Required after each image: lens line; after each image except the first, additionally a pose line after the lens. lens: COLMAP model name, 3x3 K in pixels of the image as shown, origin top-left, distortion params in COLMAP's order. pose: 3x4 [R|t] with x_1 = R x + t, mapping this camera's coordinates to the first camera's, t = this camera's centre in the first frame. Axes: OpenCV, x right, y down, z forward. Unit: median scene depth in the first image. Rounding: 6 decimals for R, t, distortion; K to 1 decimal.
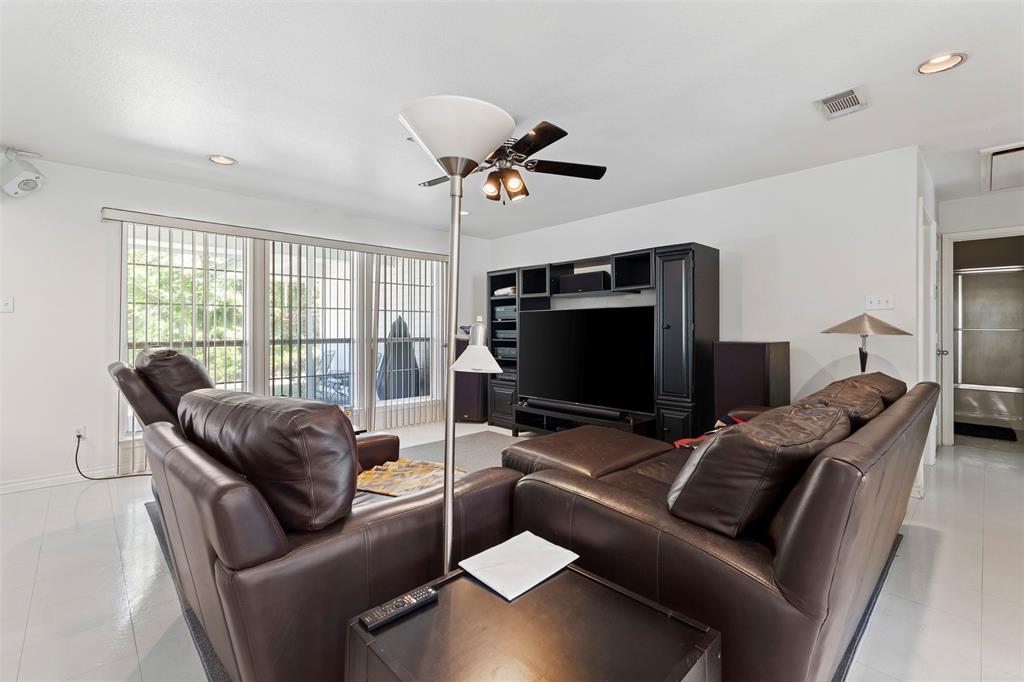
lens RADIAL K [[447.5, 0, 512.5], [0, 447.5, 331.7], [0, 0, 1]] dist [0.006141, -0.000939]
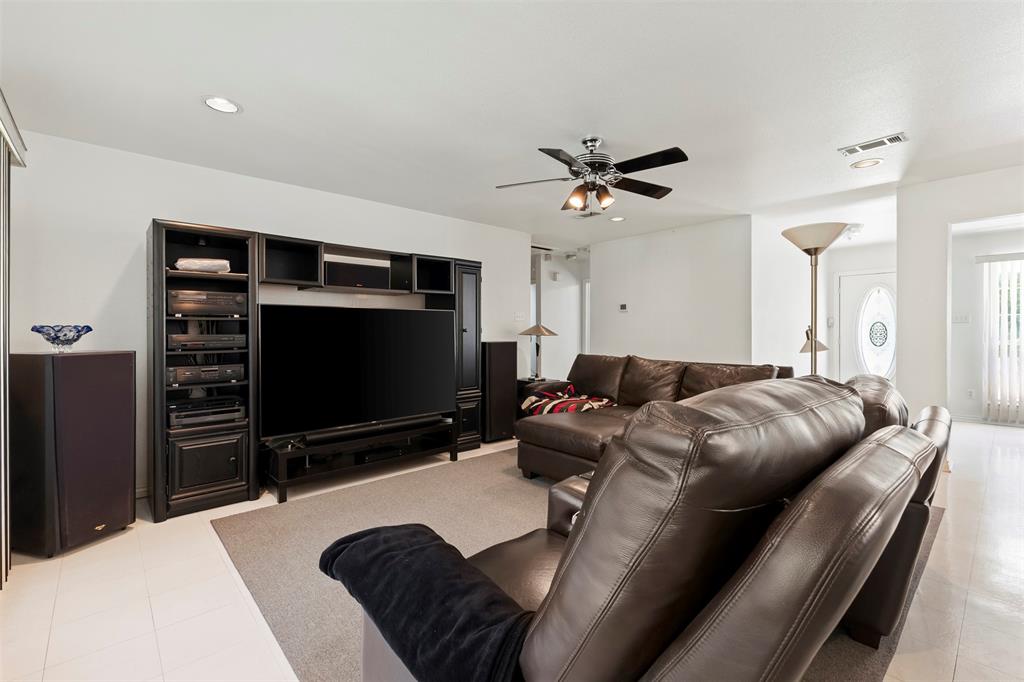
lens RADIAL K [[447.5, 0, 512.5], [0, 447.5, 337.2], [0, 0, 1]] dist [0.006141, -0.000939]
pose [[0.007183, -0.010210, 0.999922, -0.607018], [0.008438, 0.999913, 0.010149, -0.003171], [-0.999939, 0.008365, 0.007268, 0.666097]]
